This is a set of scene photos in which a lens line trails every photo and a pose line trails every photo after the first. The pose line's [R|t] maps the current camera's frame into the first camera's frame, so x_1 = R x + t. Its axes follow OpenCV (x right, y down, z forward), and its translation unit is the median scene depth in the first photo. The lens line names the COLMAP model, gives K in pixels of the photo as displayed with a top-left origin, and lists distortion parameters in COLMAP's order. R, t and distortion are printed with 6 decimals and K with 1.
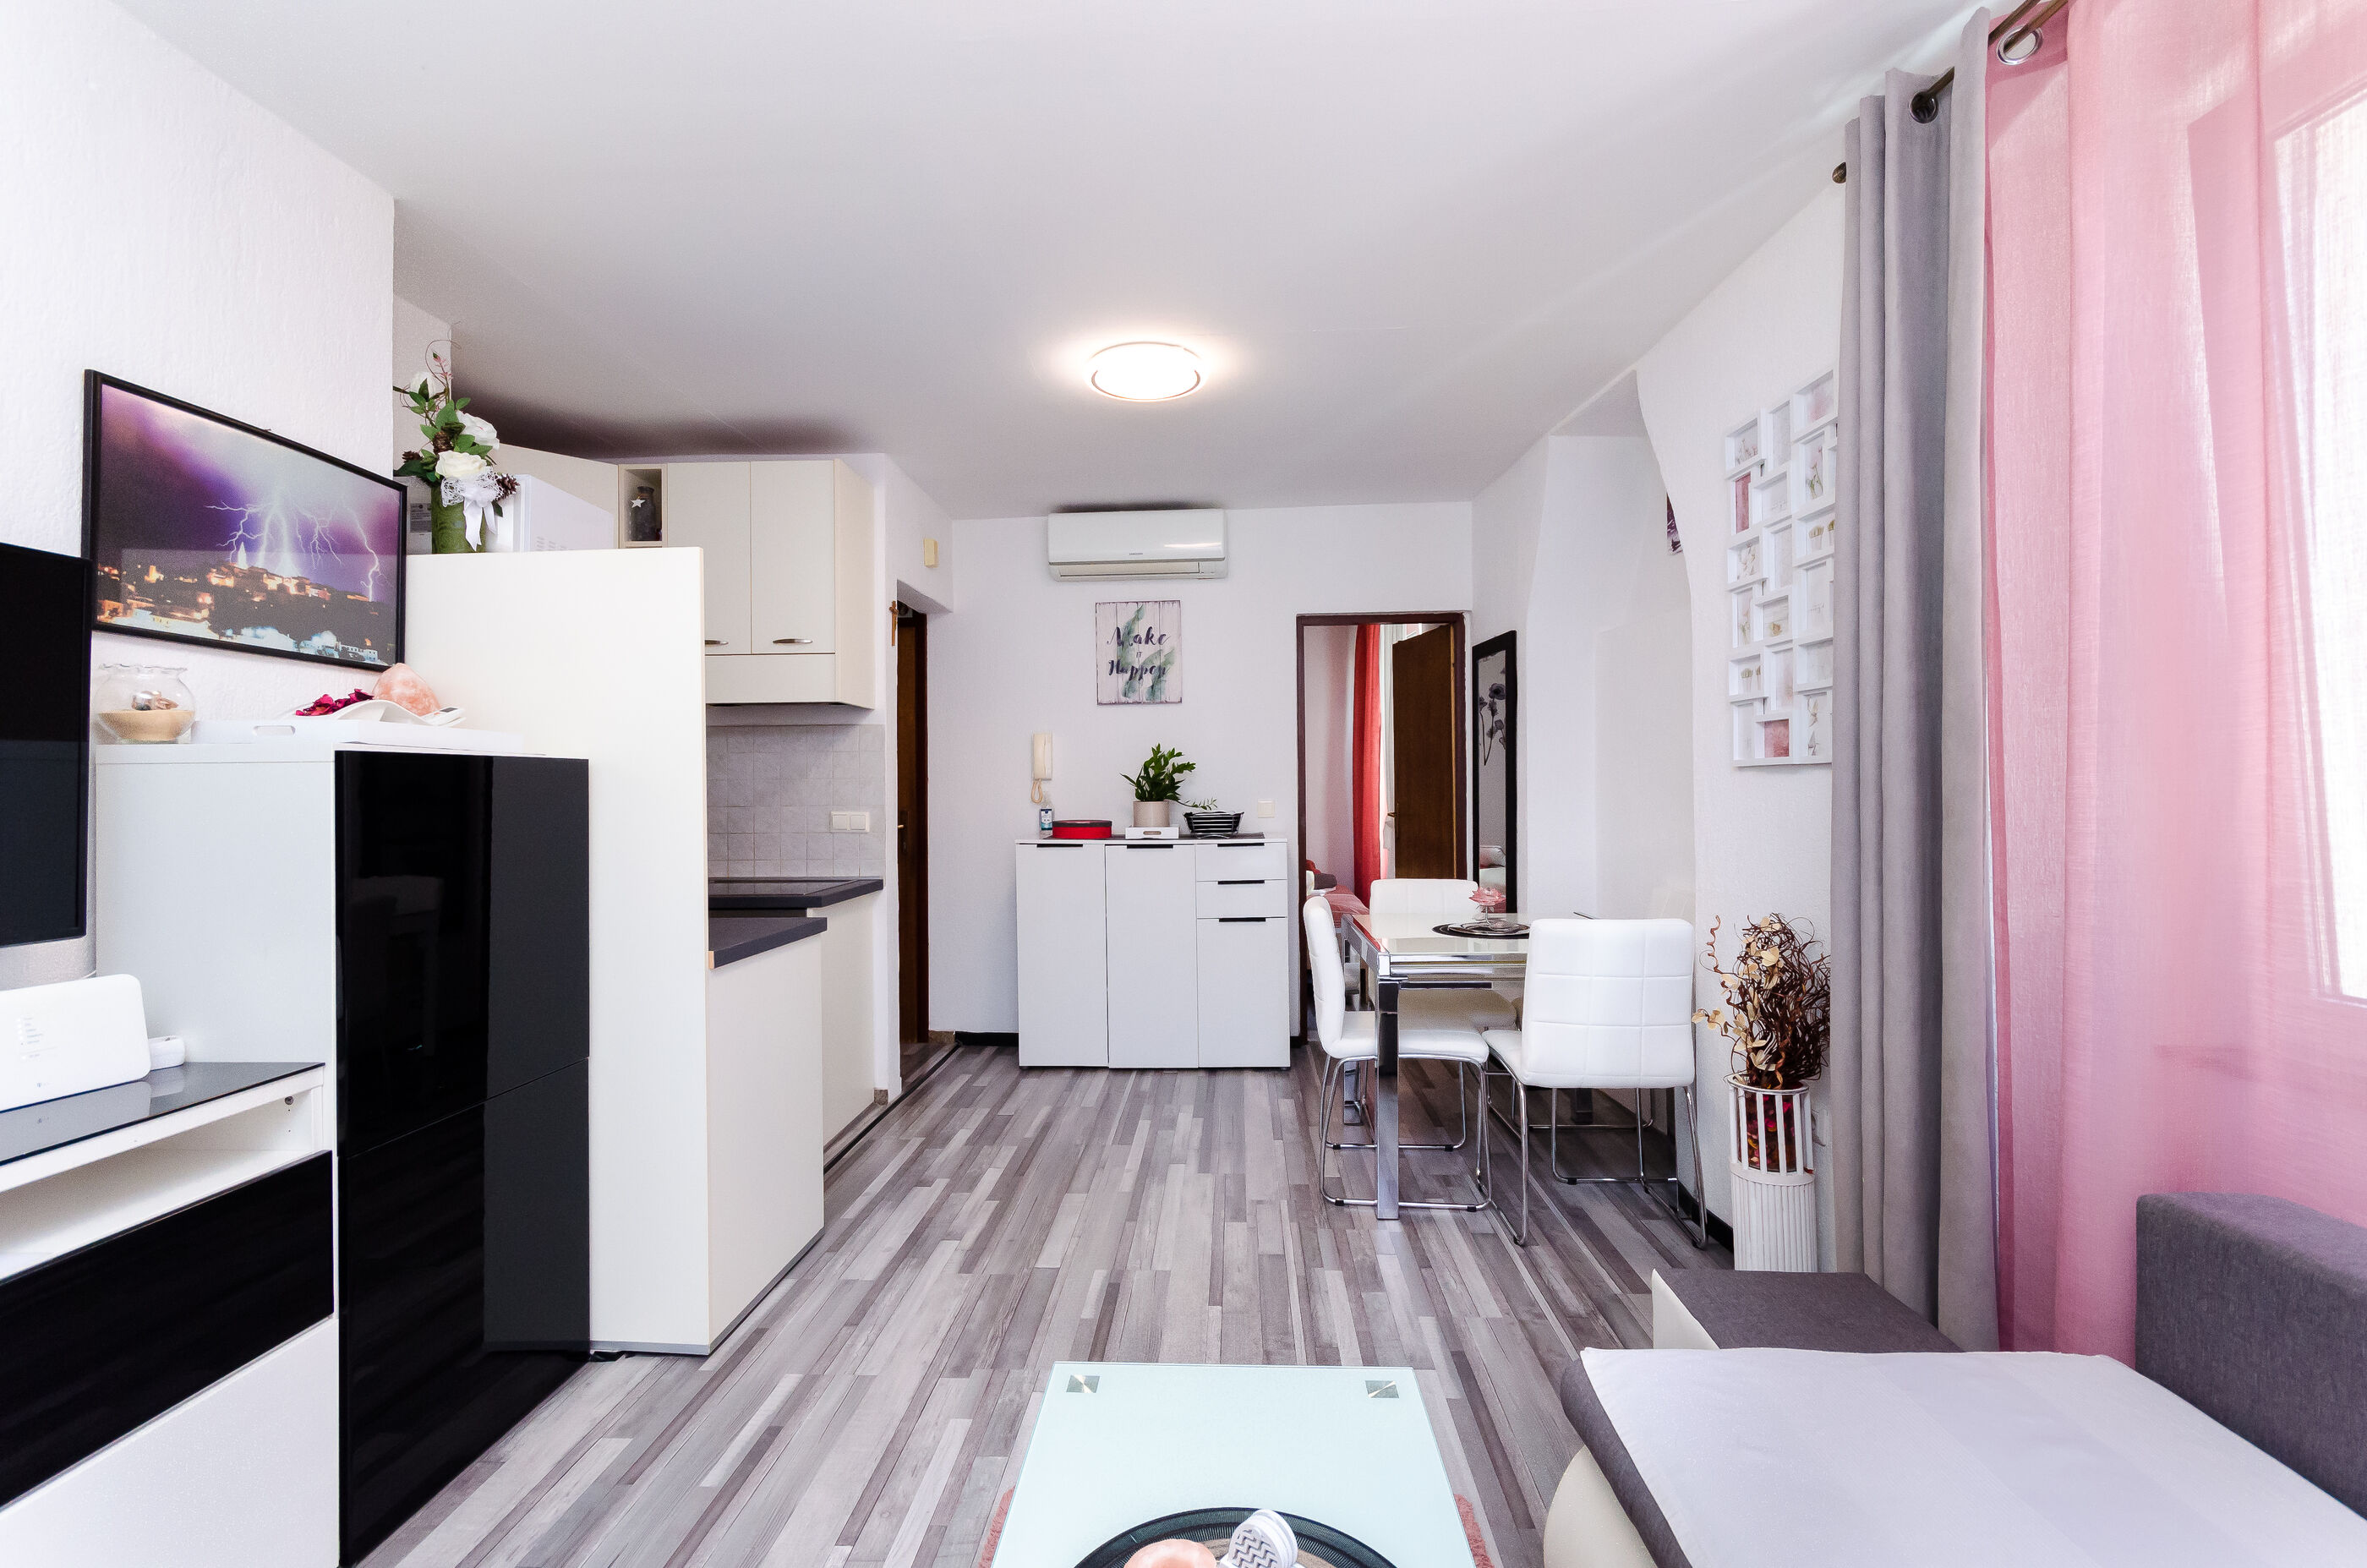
lens RADIAL K [[1044.1, 0, 1148.6], [0, 1044.1, 774.3], [0, 0, 1]] dist [0.001722, 0.002383]
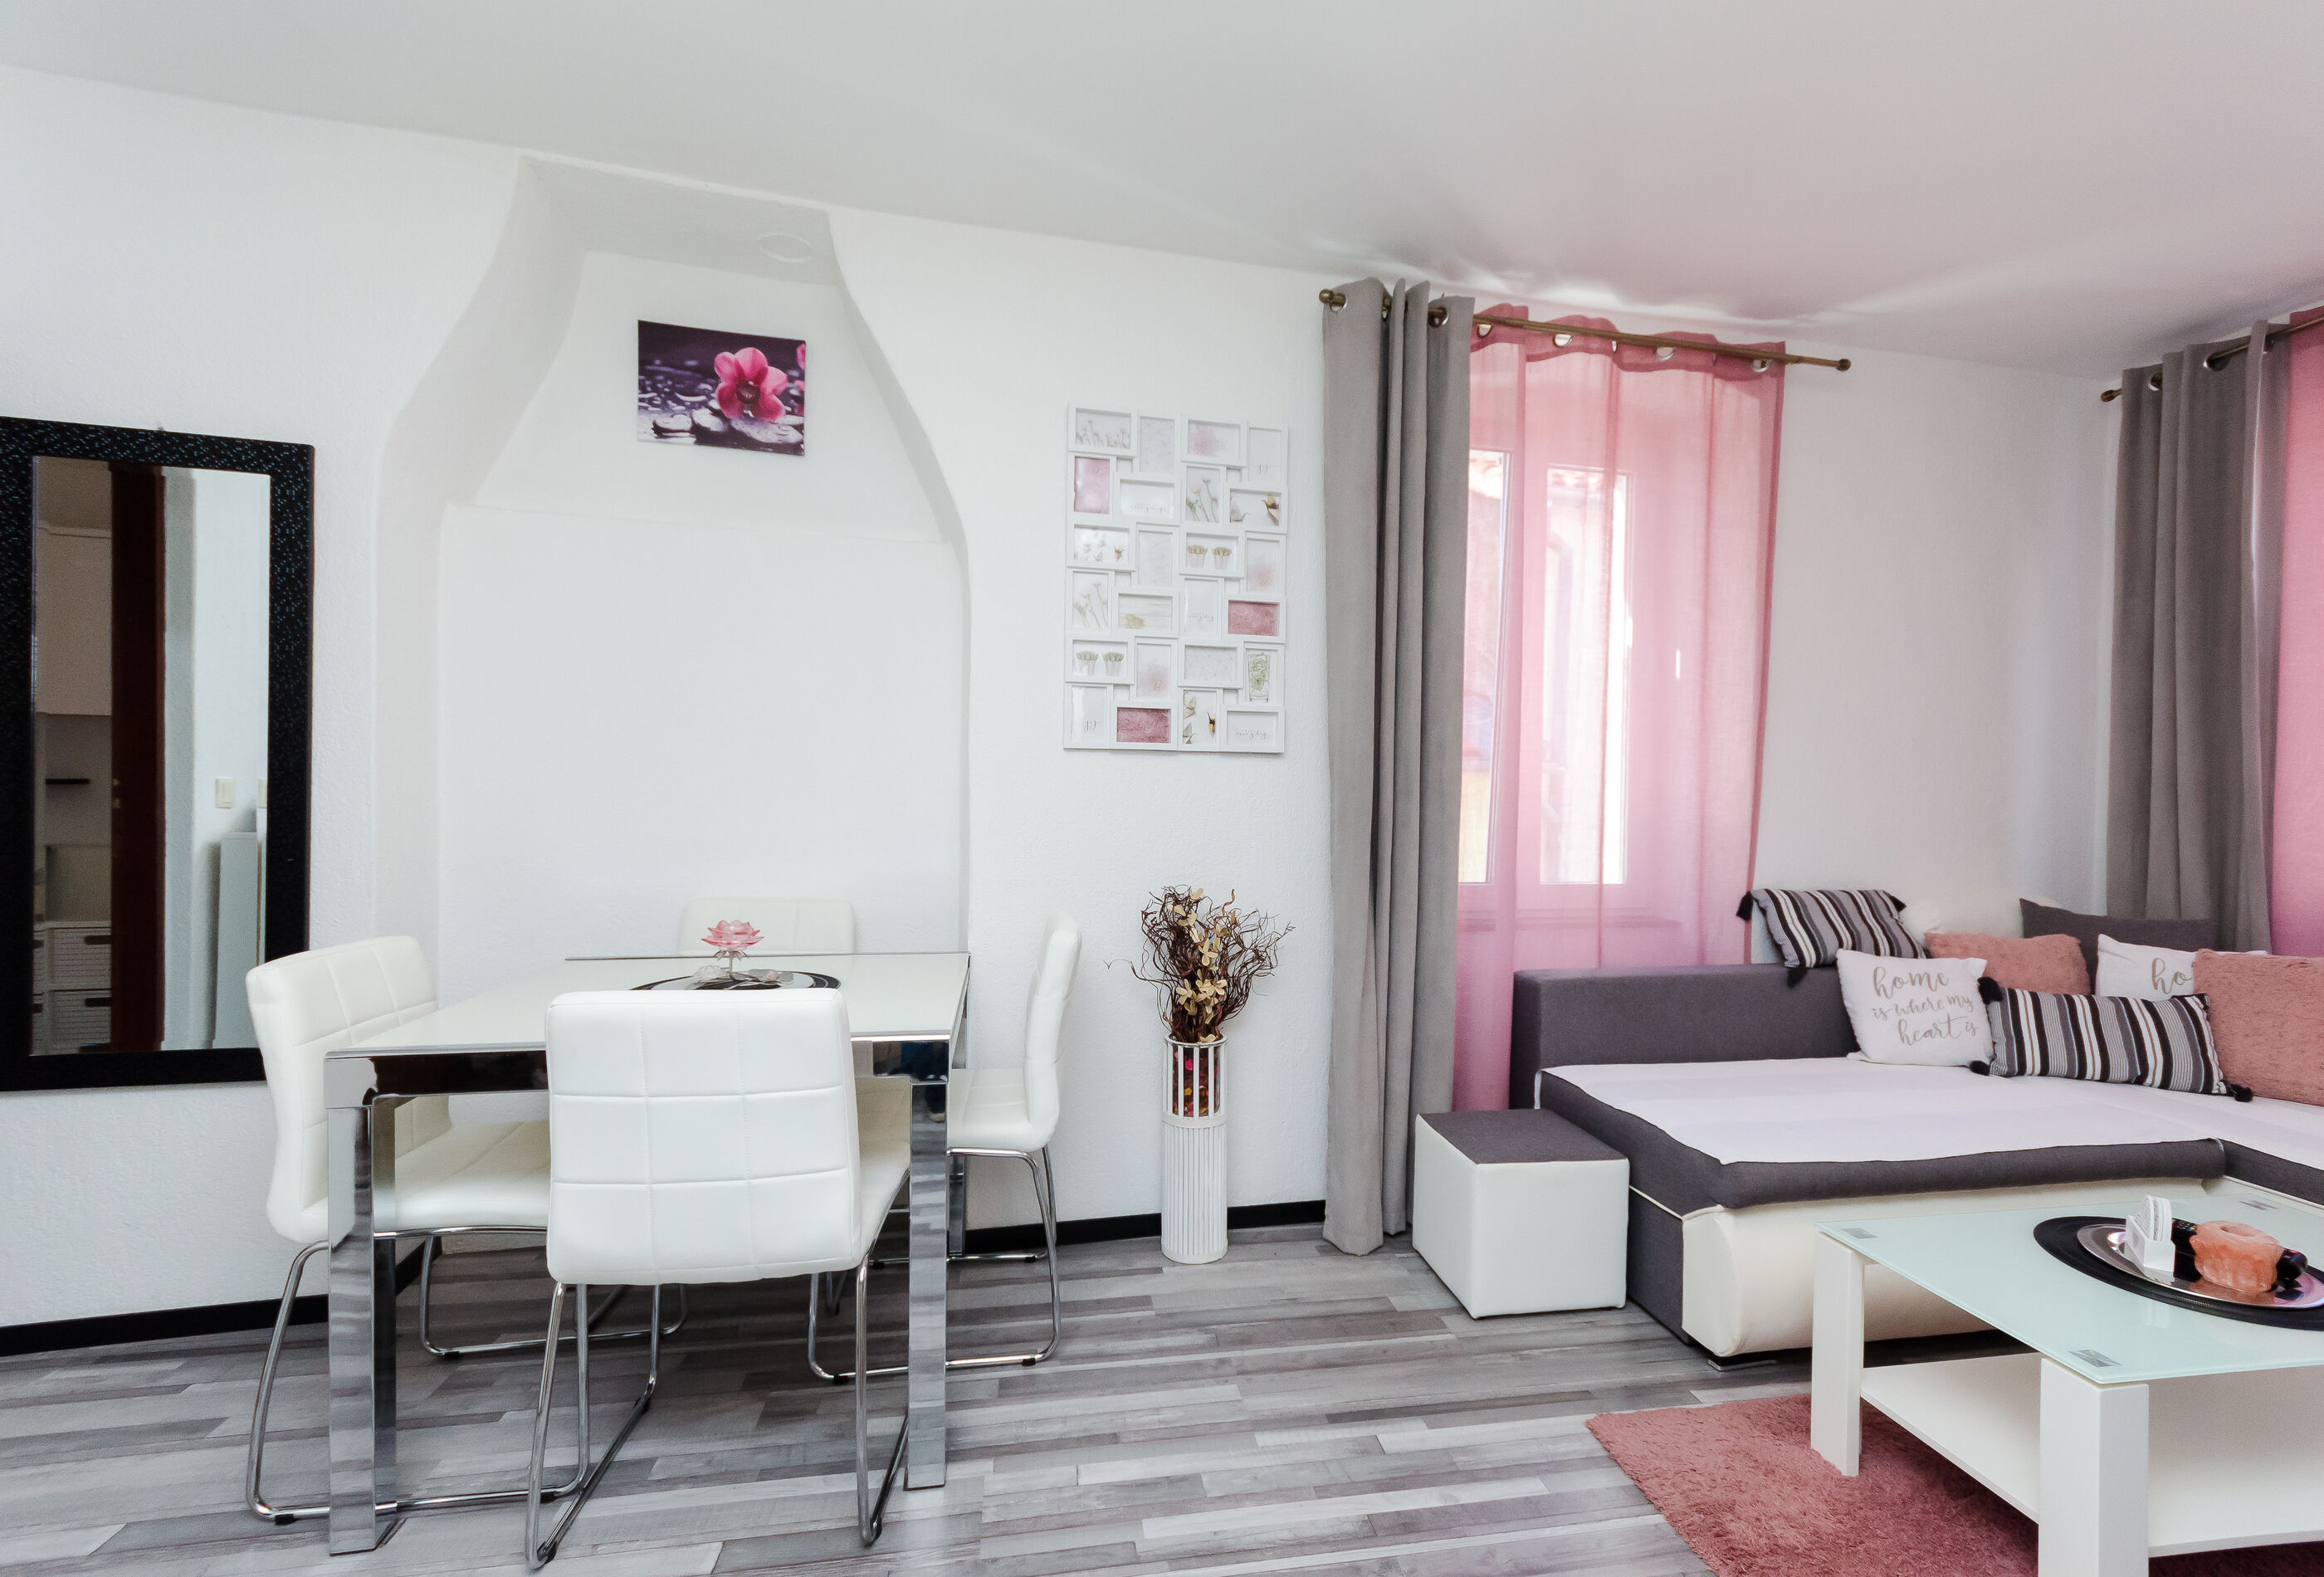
lens RADIAL K [[1060.2, 0, 1233.5], [0, 1060.2, 793.0], [0, 0, 1]] dist [0.006555, 0.001720]
pose [[-0.265286, -0.001209, 0.964169, -0.268313], [-0.026633, 0.999627, -0.006074, 0.023066], [-0.963802, -0.027290, -0.265219, 0.675345]]
